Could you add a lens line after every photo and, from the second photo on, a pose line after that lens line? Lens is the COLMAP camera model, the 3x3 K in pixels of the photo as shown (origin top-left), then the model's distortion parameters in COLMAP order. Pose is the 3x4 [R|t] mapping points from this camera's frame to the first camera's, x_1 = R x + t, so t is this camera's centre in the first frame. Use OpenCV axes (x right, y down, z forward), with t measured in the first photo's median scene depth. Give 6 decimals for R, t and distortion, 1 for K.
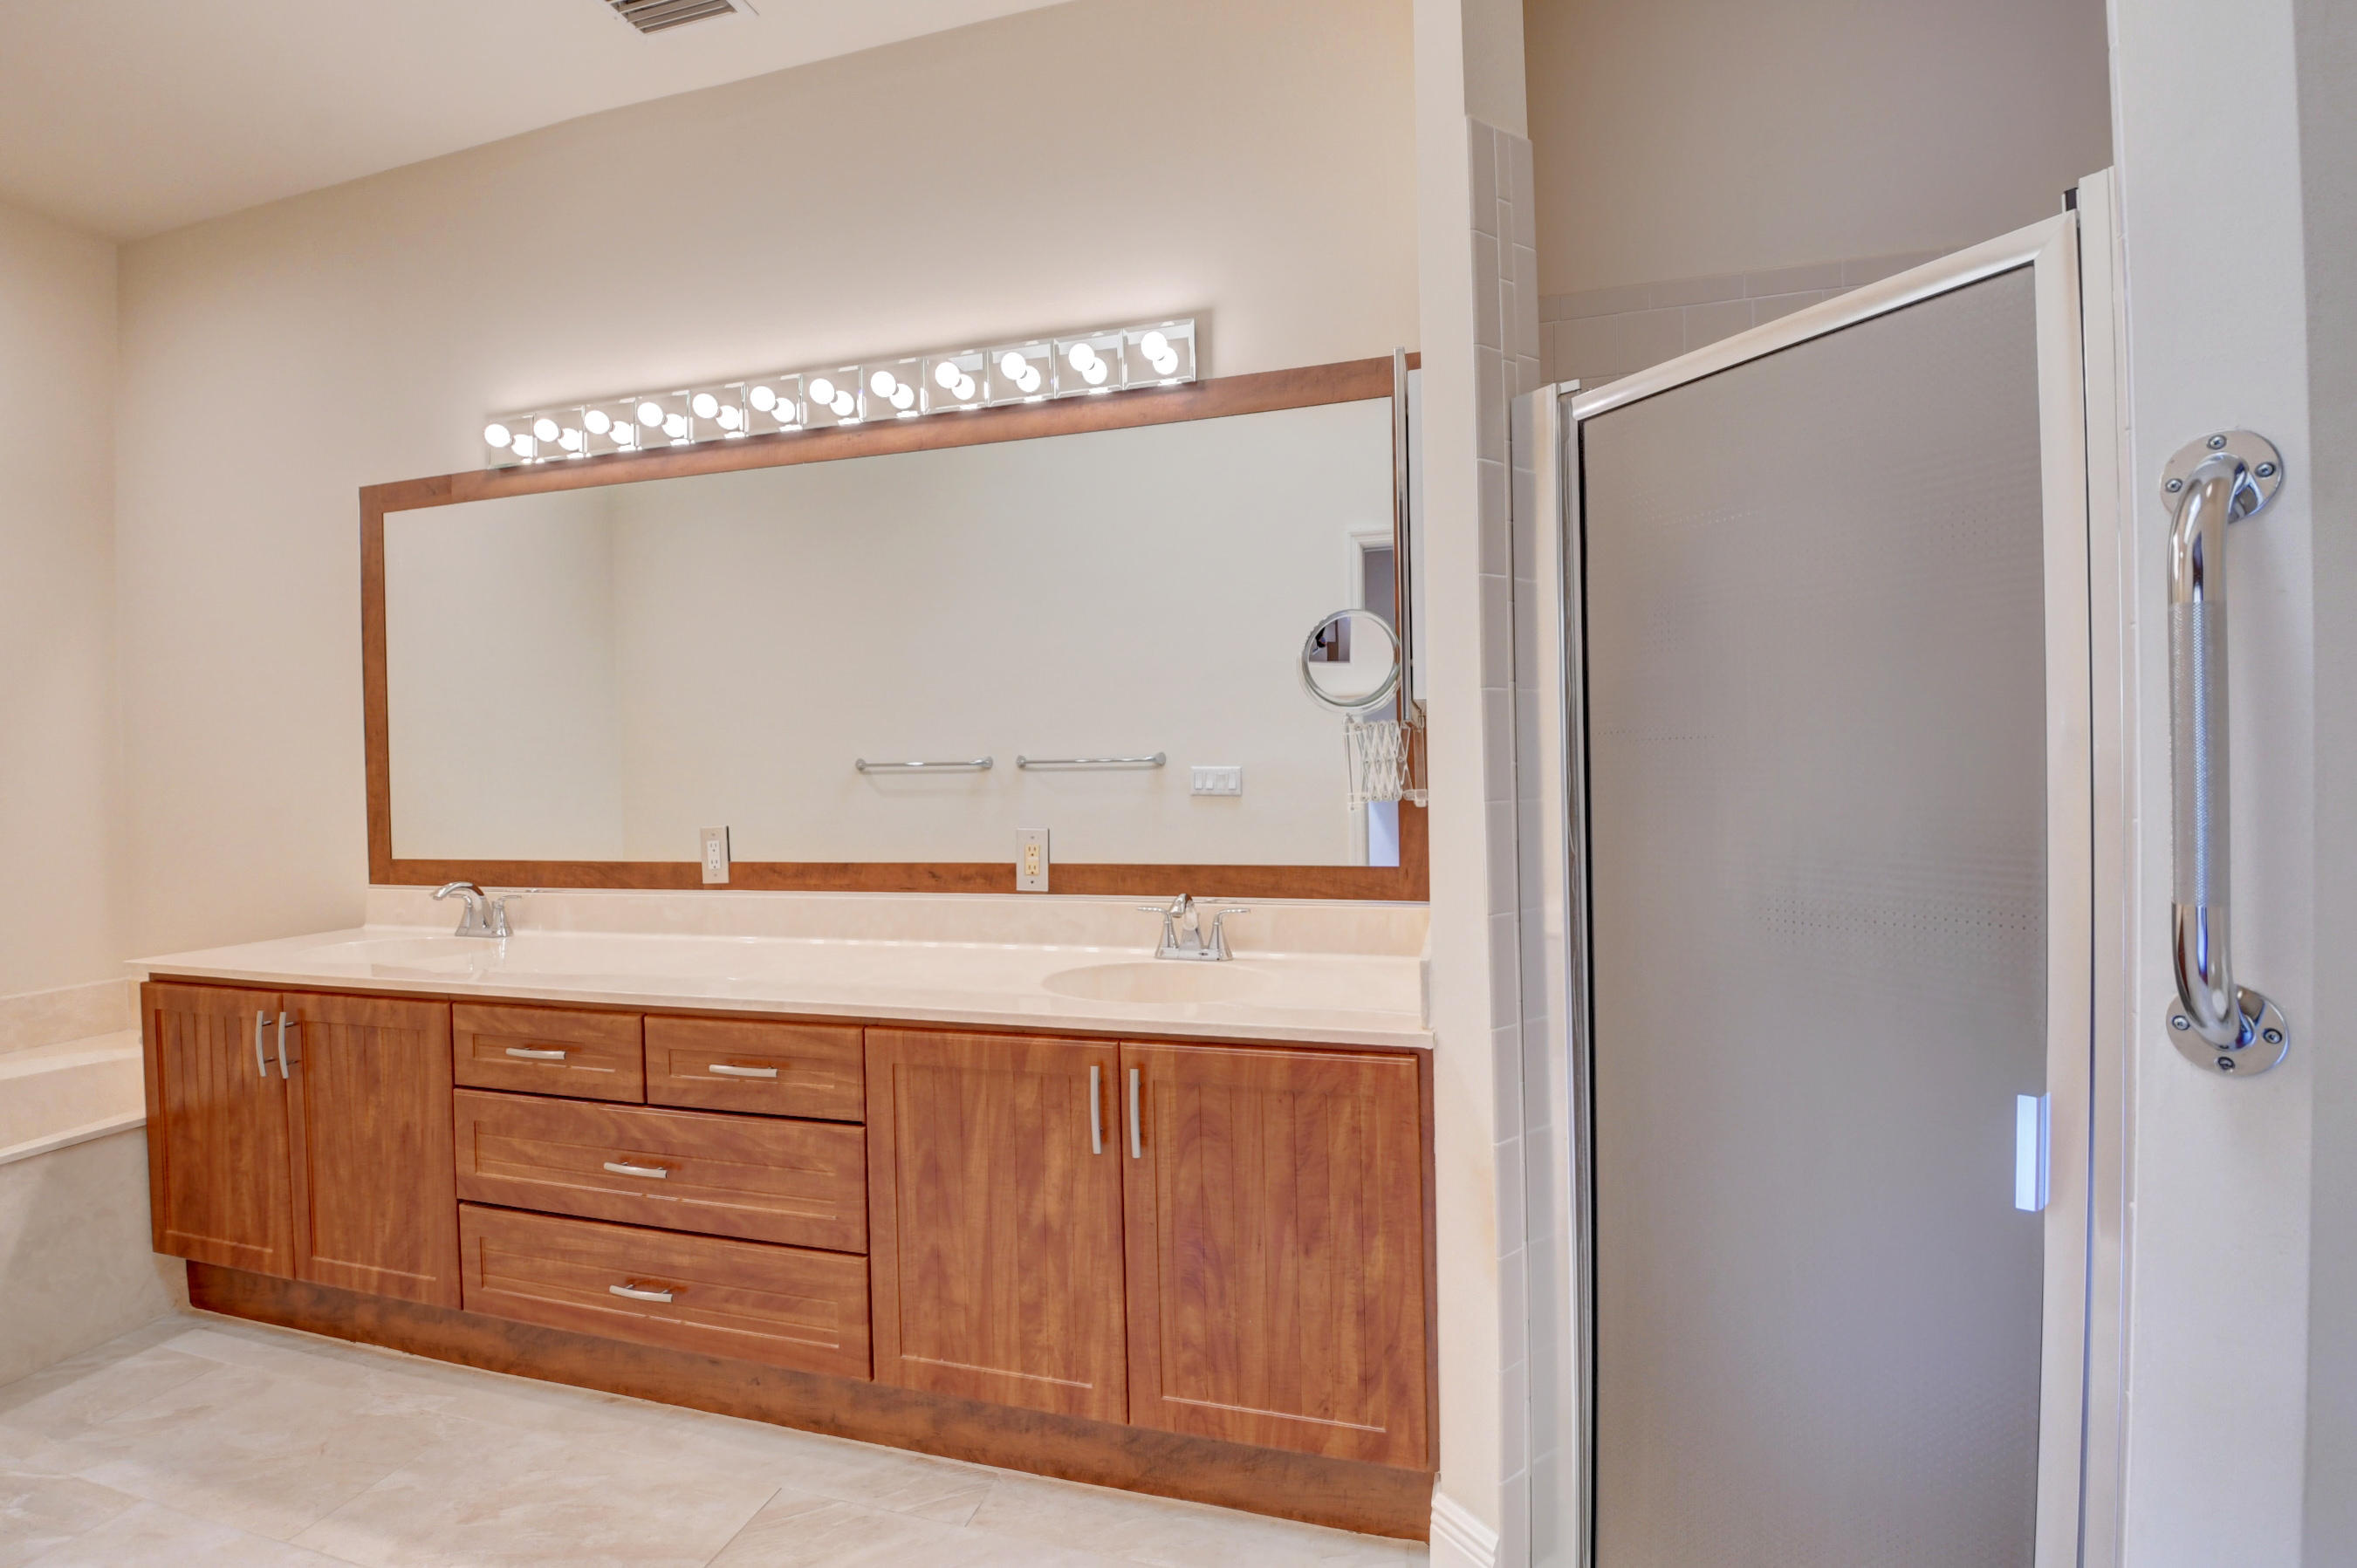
lens RADIAL K [[1050.5, 0, 1173.7], [0, 1050.5, 771.6], [0, 0, 1]] dist [-0.001360, -0.011183]
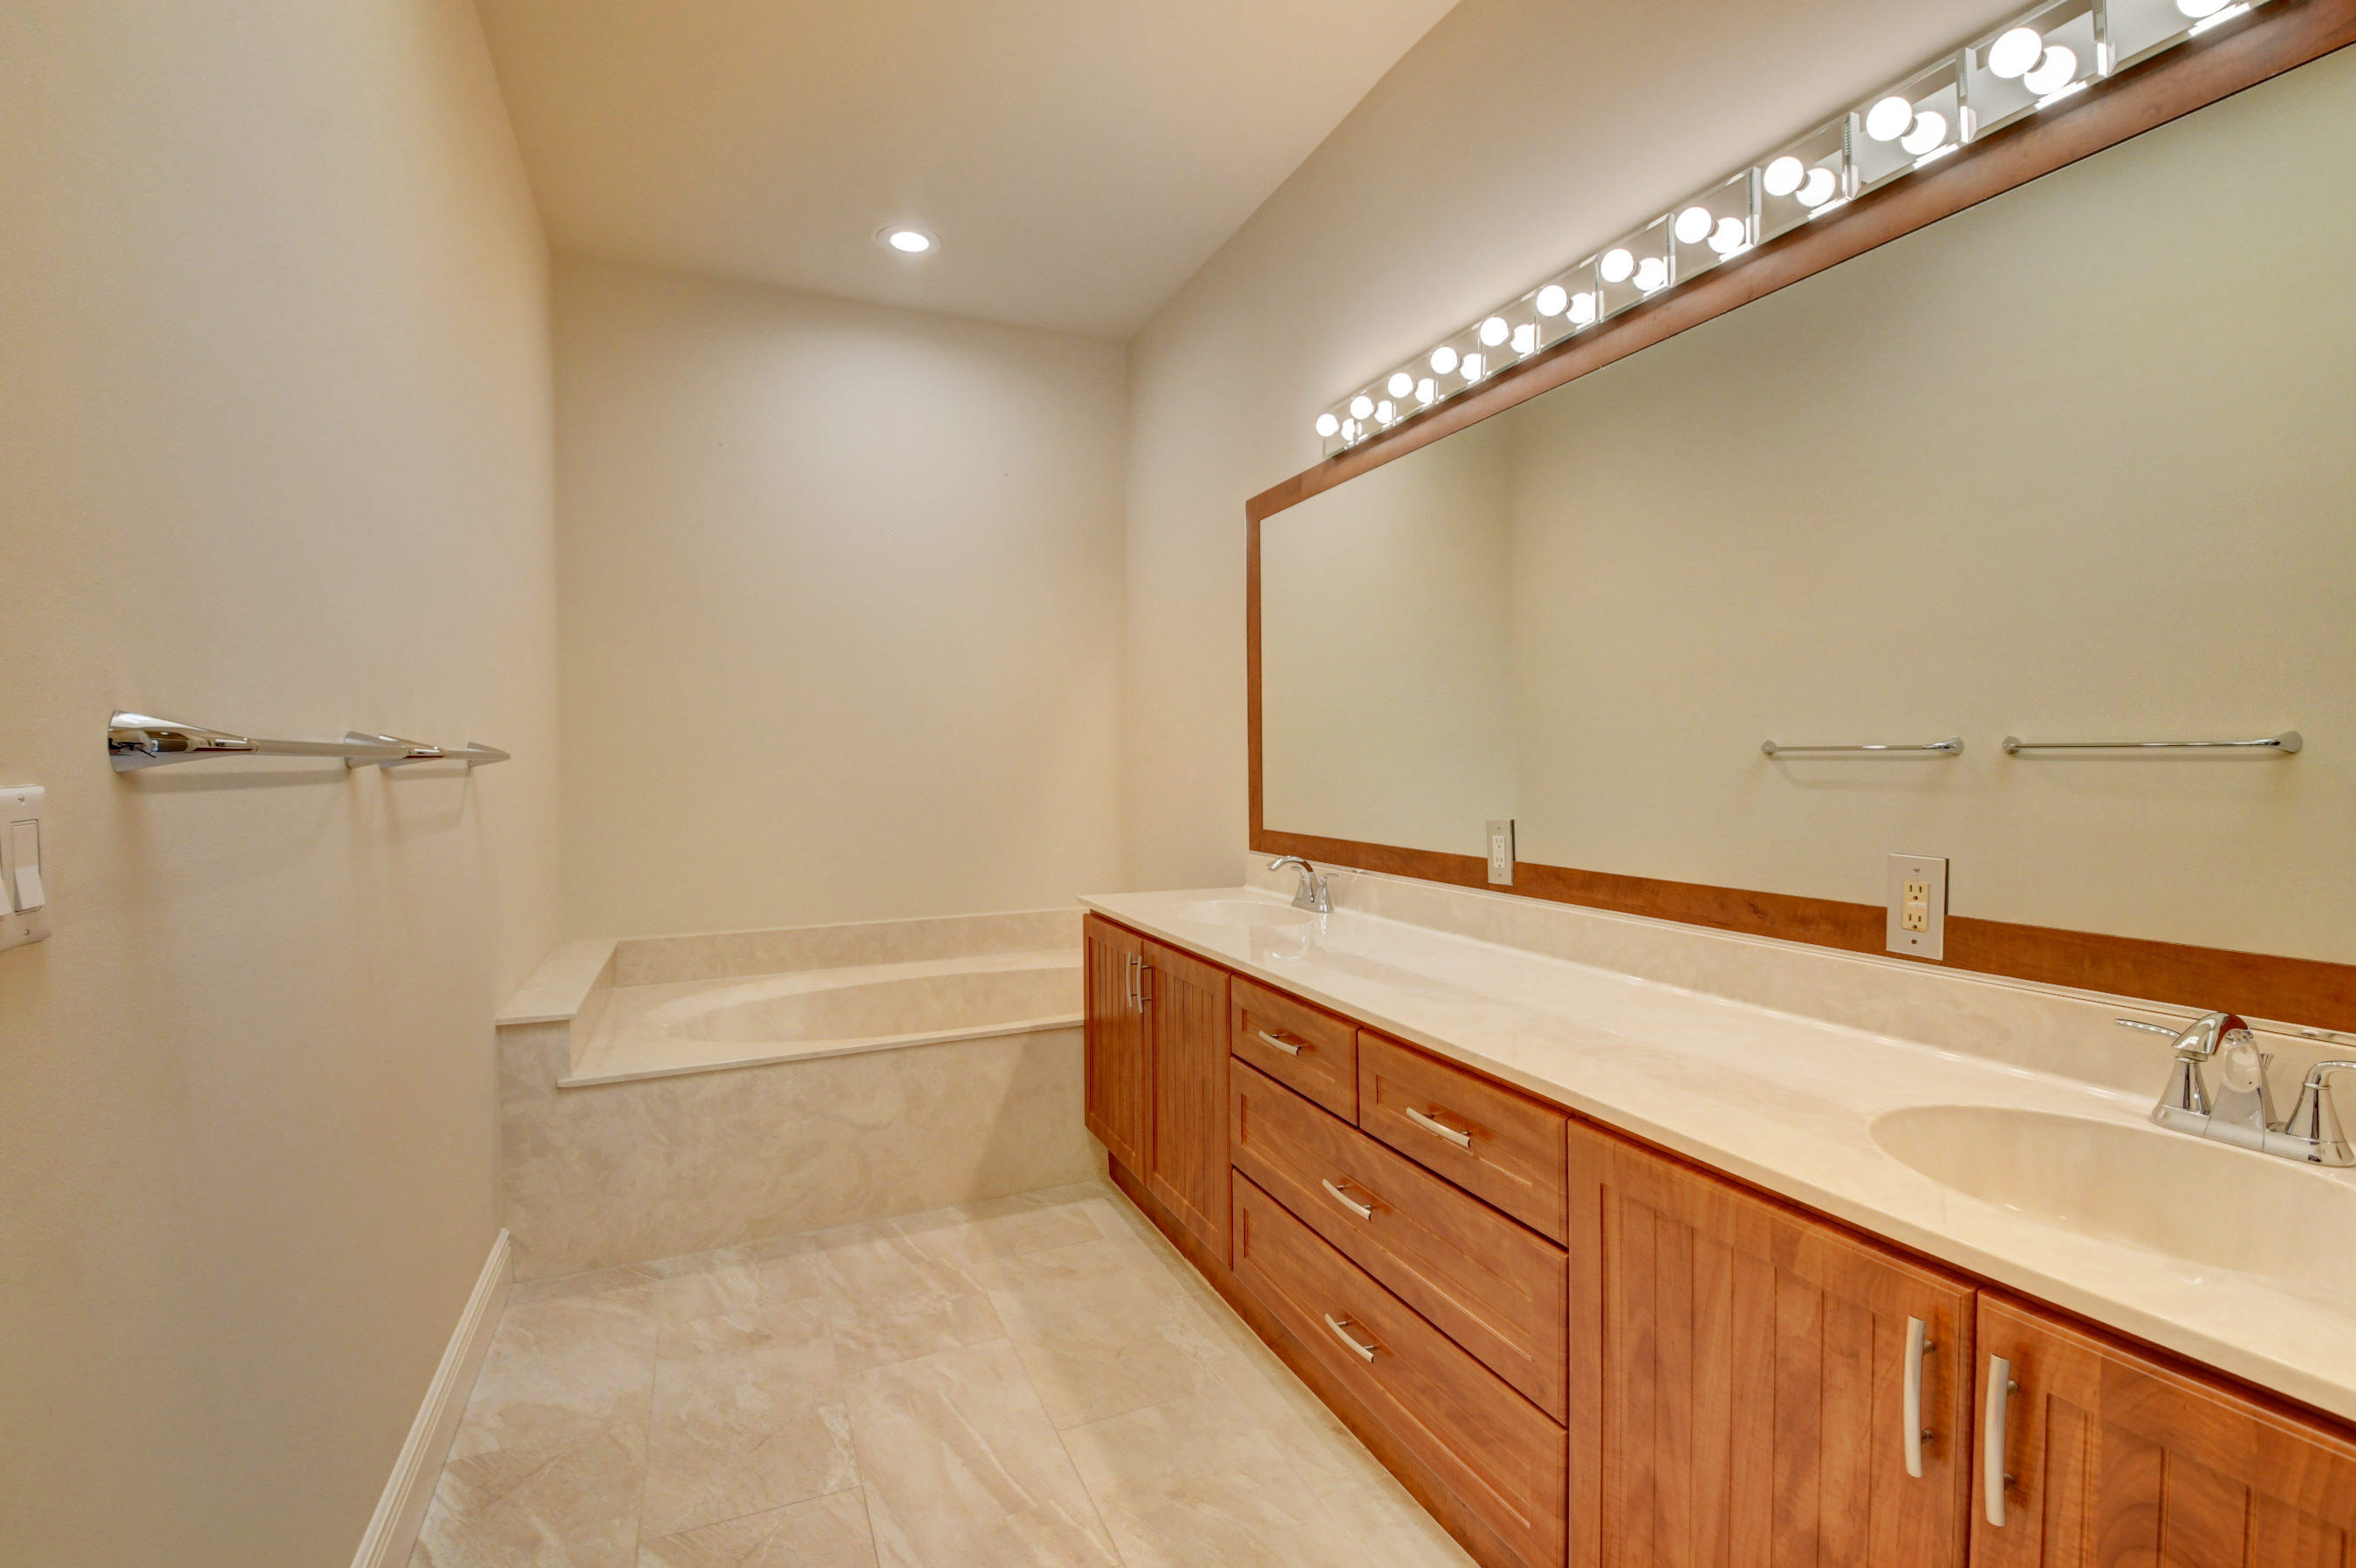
lens RADIAL K [[1038.9, 0, 1178.3], [0, 1038.9, 771.9], [0, 0, 1]] dist [0.015444, -0.024521]
pose [[0.637962, 0.027789, -0.769566, 0.070238], [-0.012389, 0.999590, 0.025826, -0.007635], [0.769968, -0.006942, 0.638045, 0.309598]]
